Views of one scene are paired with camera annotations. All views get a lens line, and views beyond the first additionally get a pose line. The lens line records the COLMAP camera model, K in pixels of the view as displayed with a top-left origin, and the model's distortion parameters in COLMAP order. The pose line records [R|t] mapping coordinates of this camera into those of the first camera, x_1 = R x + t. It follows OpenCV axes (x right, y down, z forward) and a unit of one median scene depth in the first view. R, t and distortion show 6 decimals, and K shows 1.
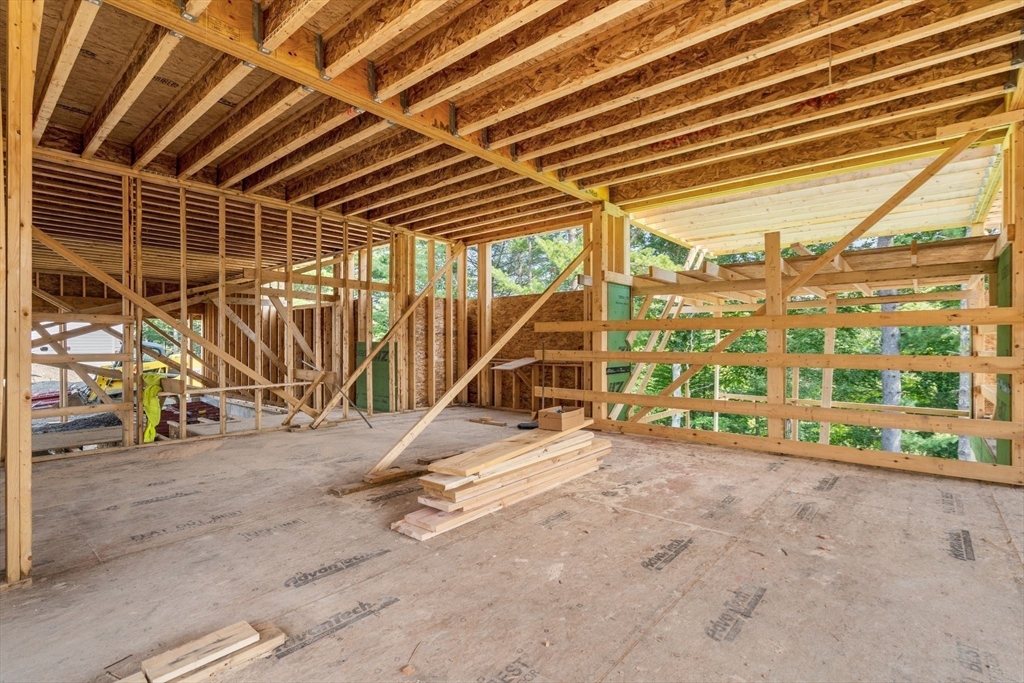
lens RADIAL K [[479.9, 0, 512.0], [0, 479.9, 341.5], [0, 0, 1]] dist [-0.005152, 0.001048]
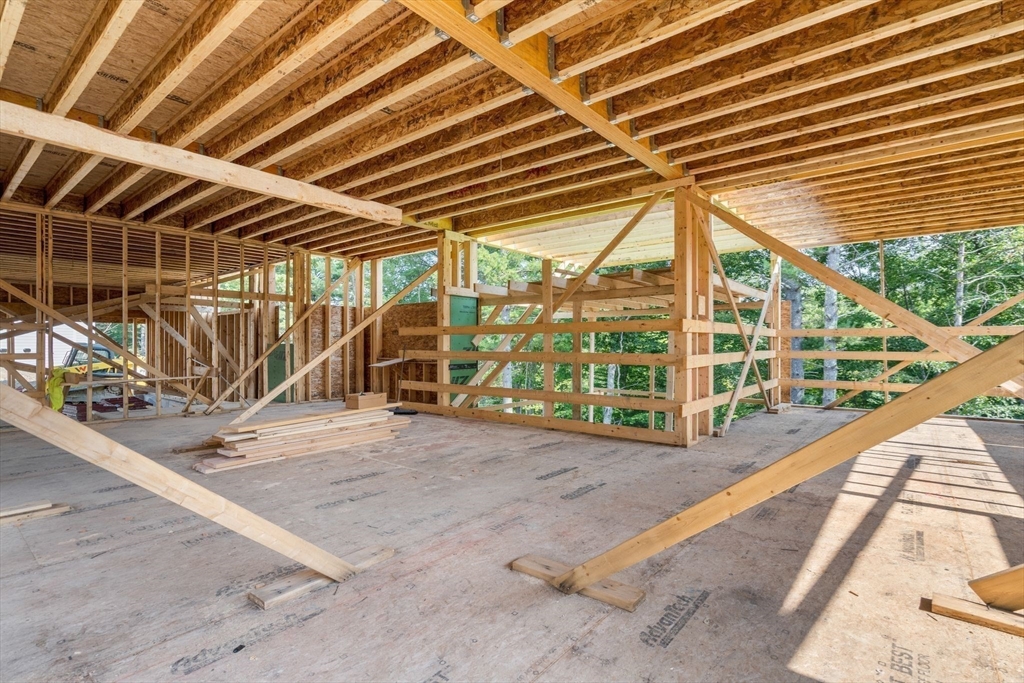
lens RADIAL K [[479.9, 0, 512.0], [0, 479.9, 341.5], [0, 0, 1]] dist [-0.005152, 0.001048]
pose [[0.999511, -0.001277, 0.031227, 0.347294], [0.001361, 0.999995, -0.002687, -0.000752], [-0.031224, 0.002728, 0.999509, -0.261938]]
